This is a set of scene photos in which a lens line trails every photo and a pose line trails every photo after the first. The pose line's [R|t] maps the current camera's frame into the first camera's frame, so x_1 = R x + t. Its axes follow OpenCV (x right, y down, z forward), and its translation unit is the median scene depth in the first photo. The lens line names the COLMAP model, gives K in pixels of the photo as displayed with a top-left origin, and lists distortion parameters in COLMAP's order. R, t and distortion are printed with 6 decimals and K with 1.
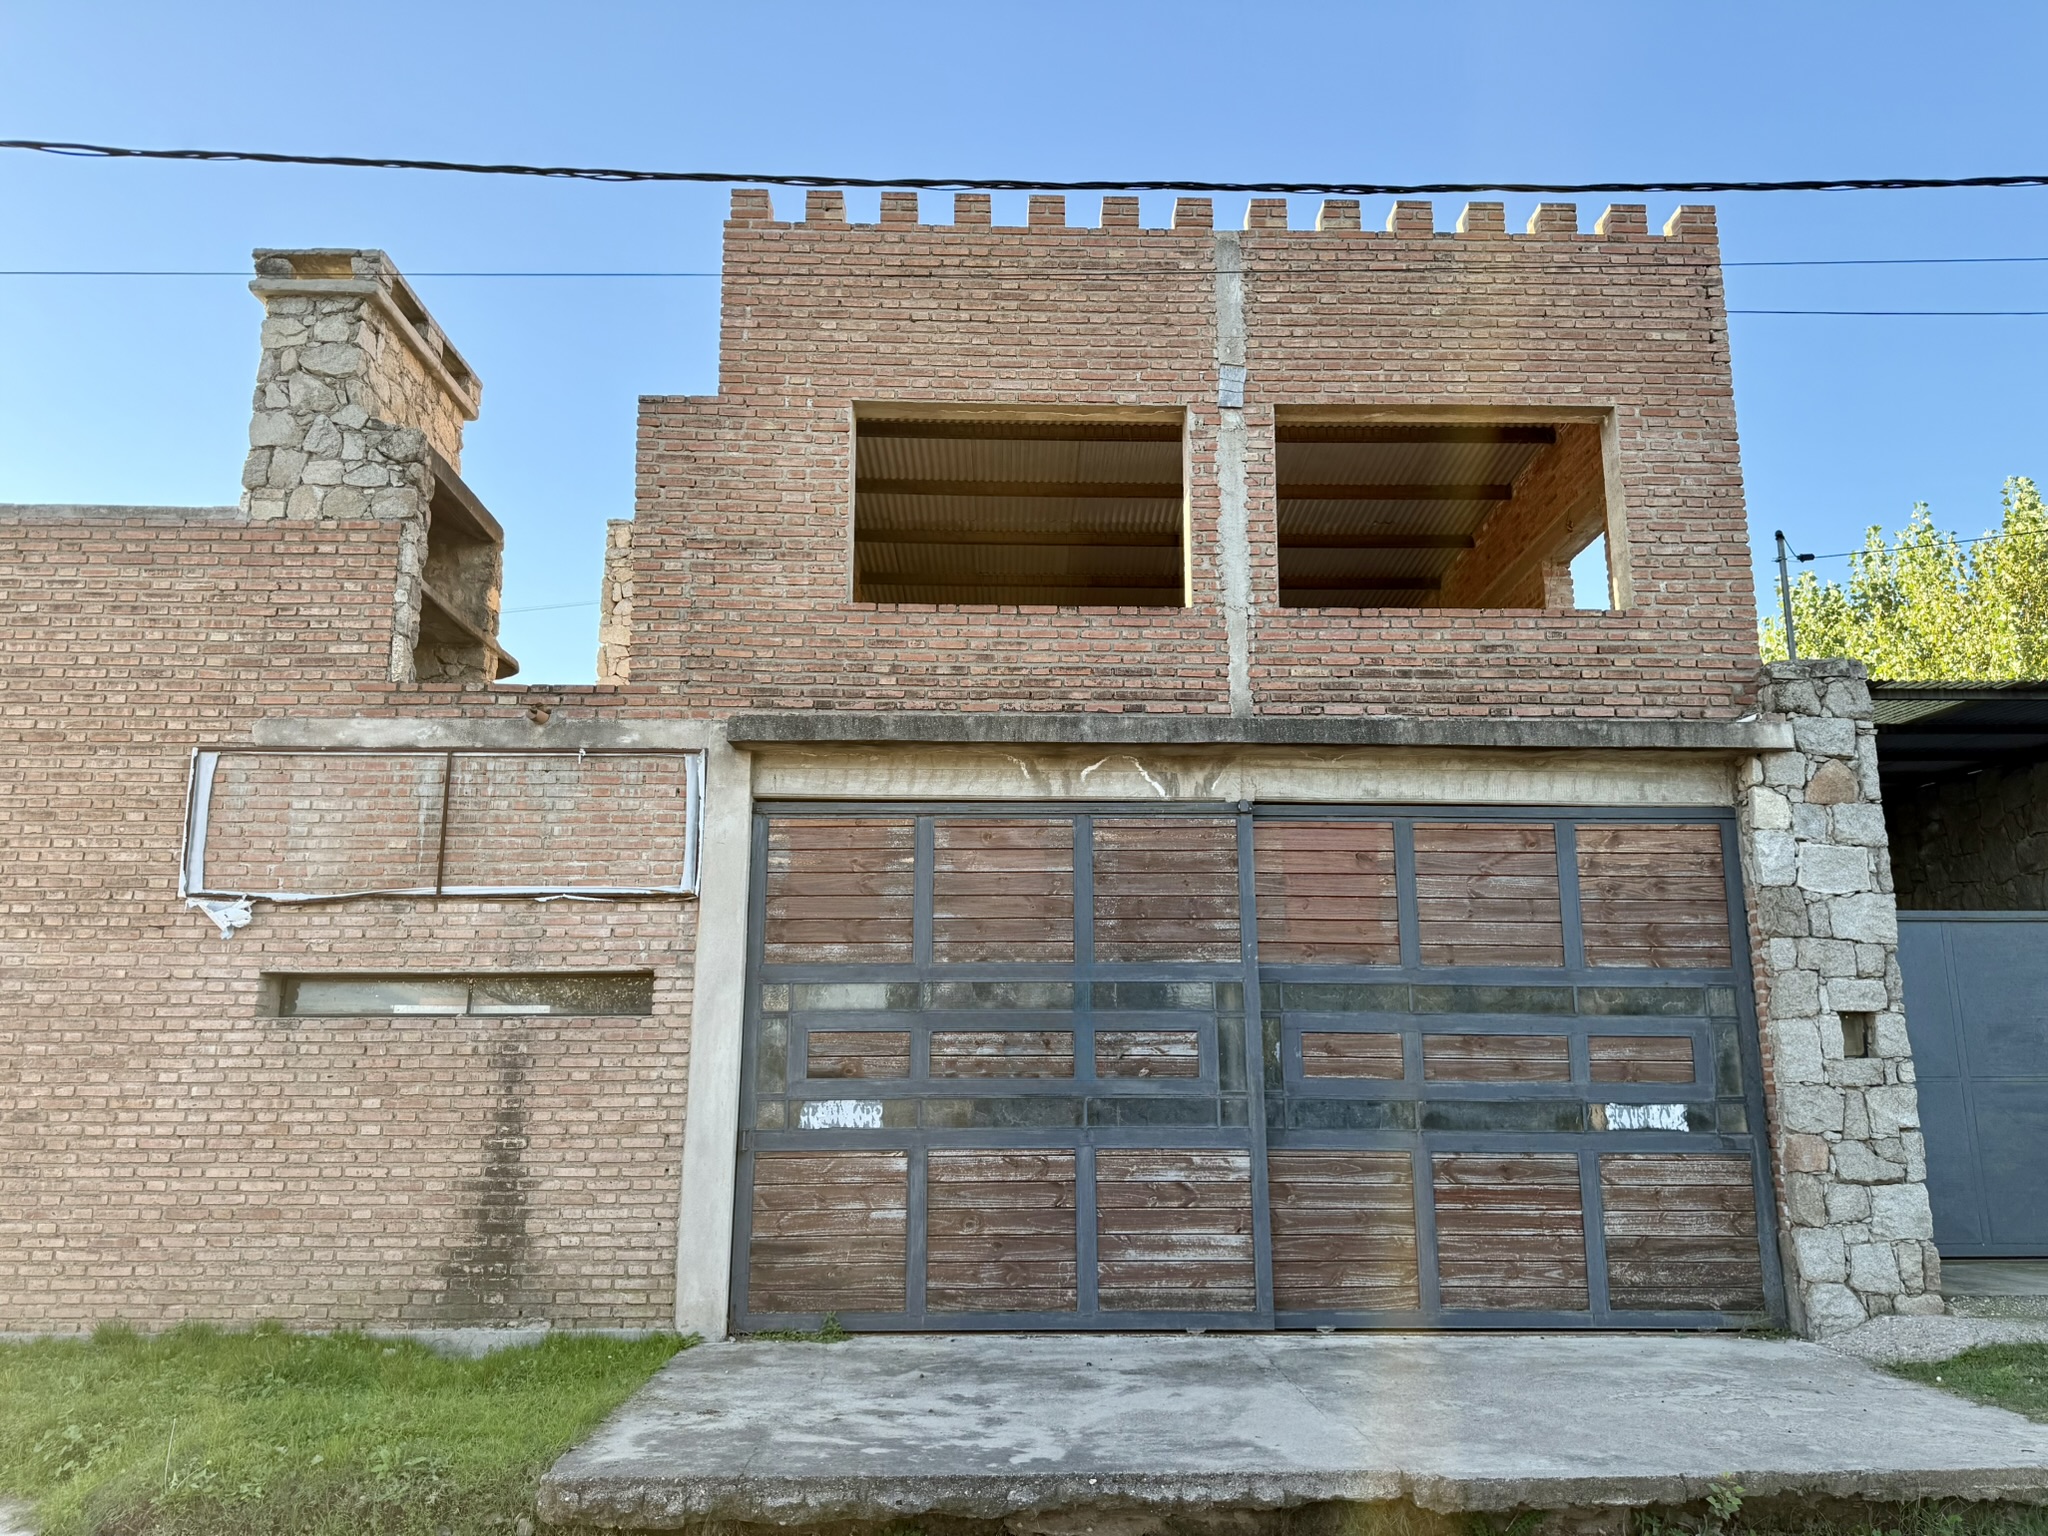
lens RADIAL K [[1426.5, 0, 1024.0], [0, 1426.5, 768.0], [0, 0, 1]] dist [0.044168, -0.043781]
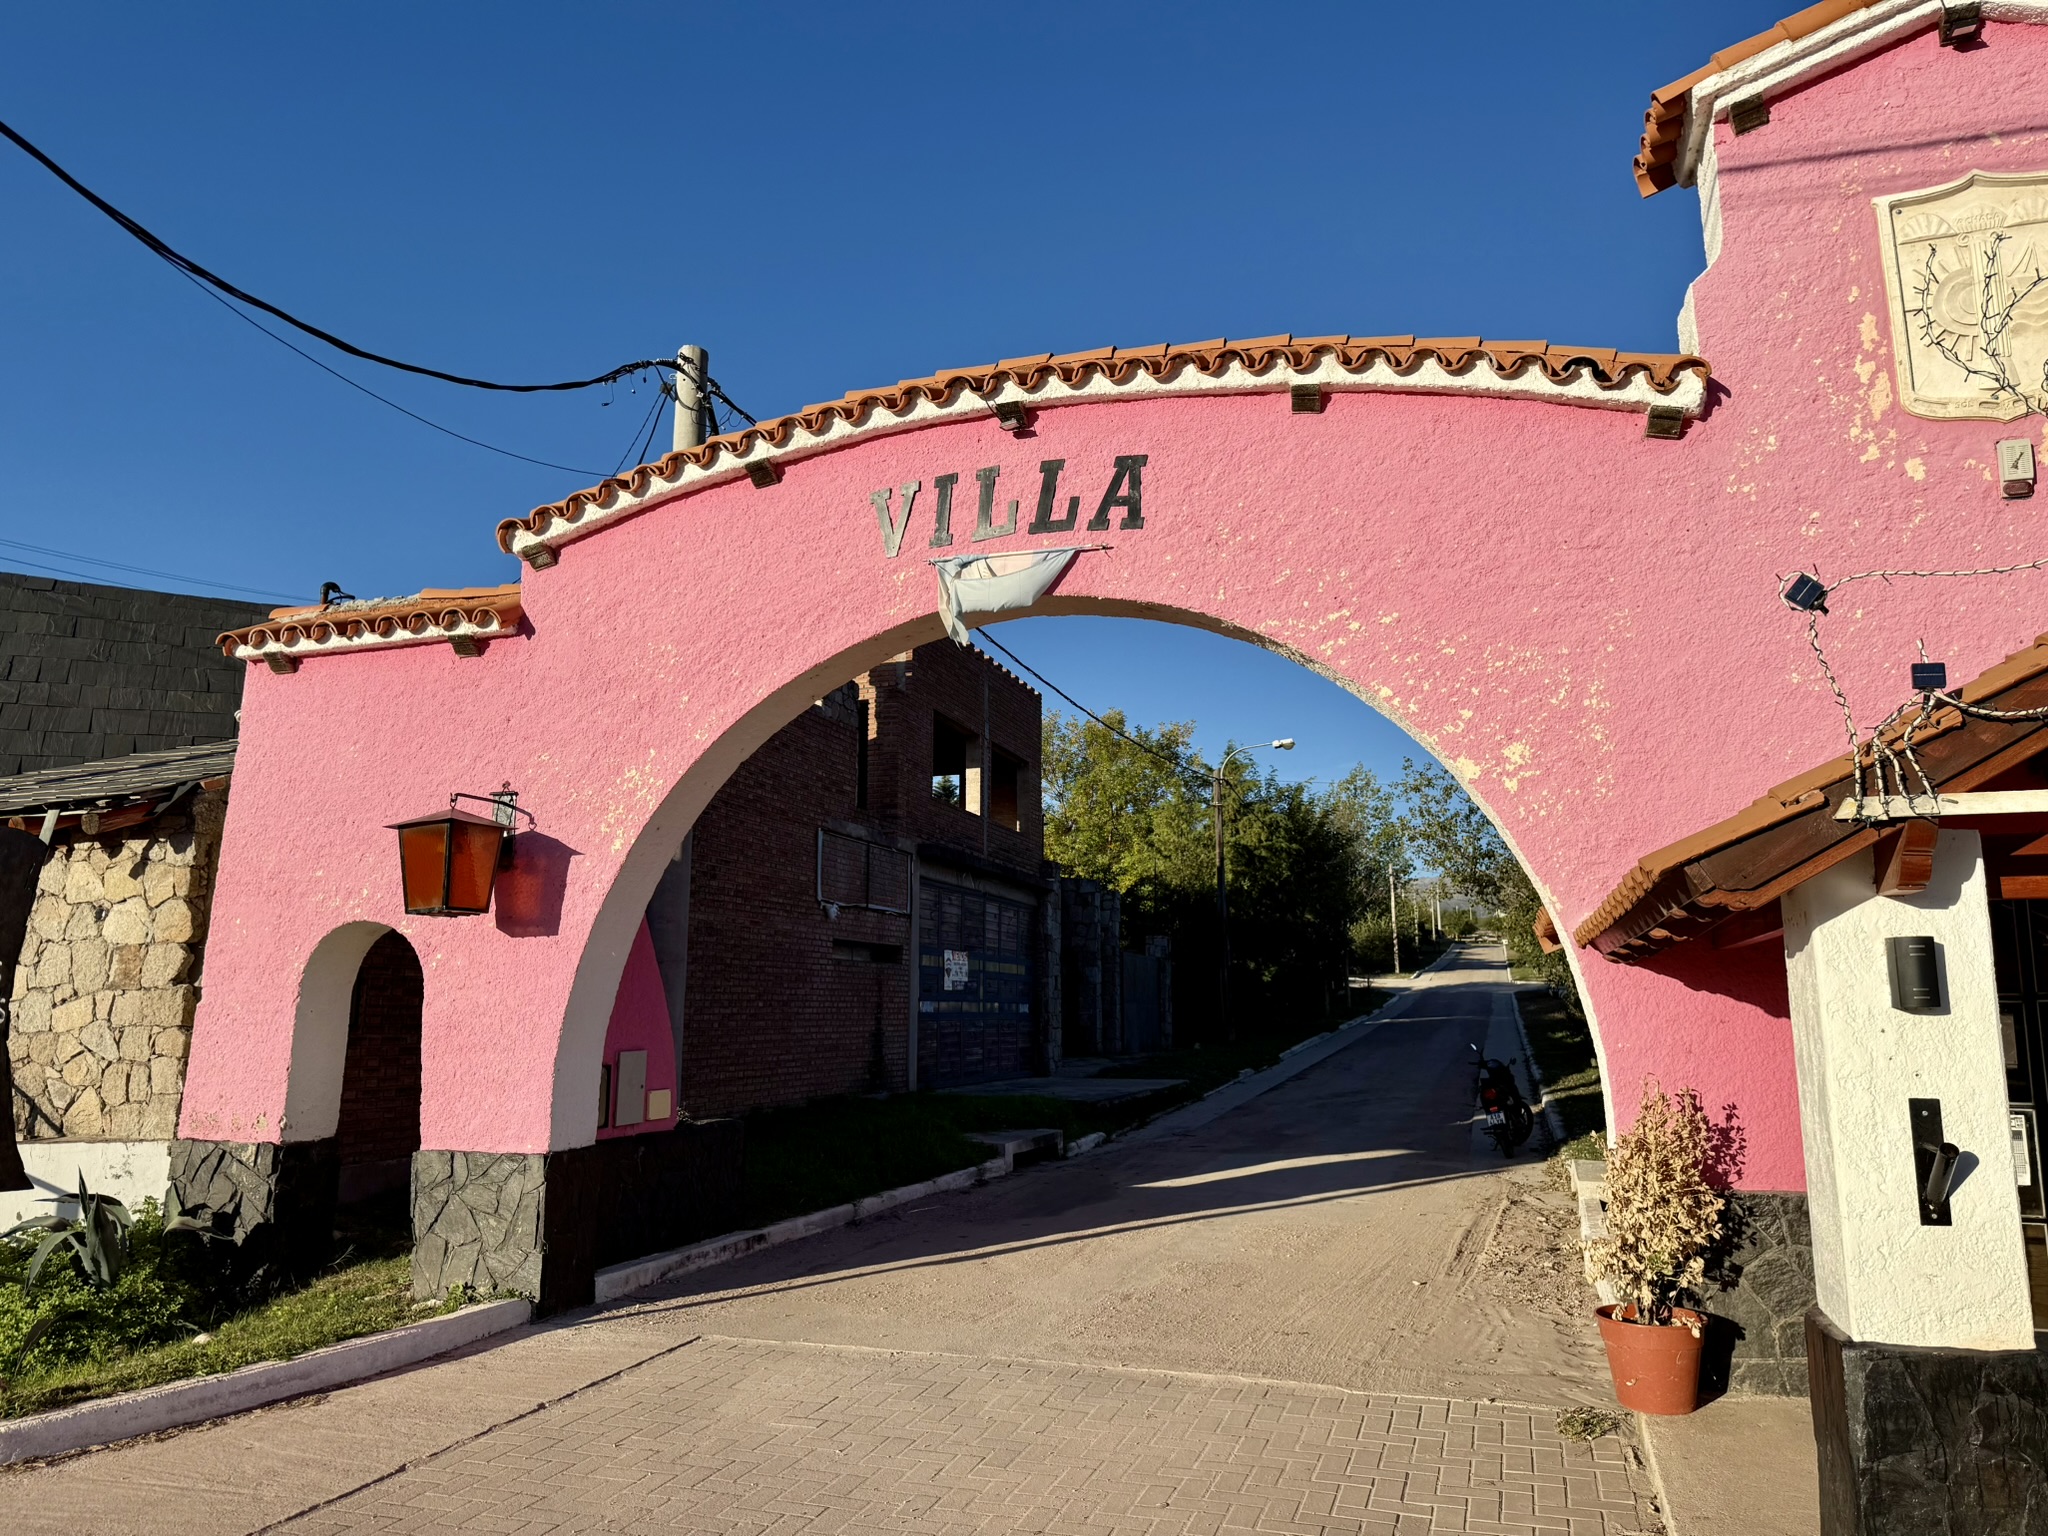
lens RADIAL K [[1409.8, 0, 992.7], [0, 1409.8, 779.0], [0, 0, 1]] dist [0.090378, -0.091902]
pose [[0.333203, 0.154860, 0.930051, -2.454398], [-0.204156, 0.974868, -0.089181, 0.048903], [-0.920487, -0.160160, 0.356444, 0.062710]]
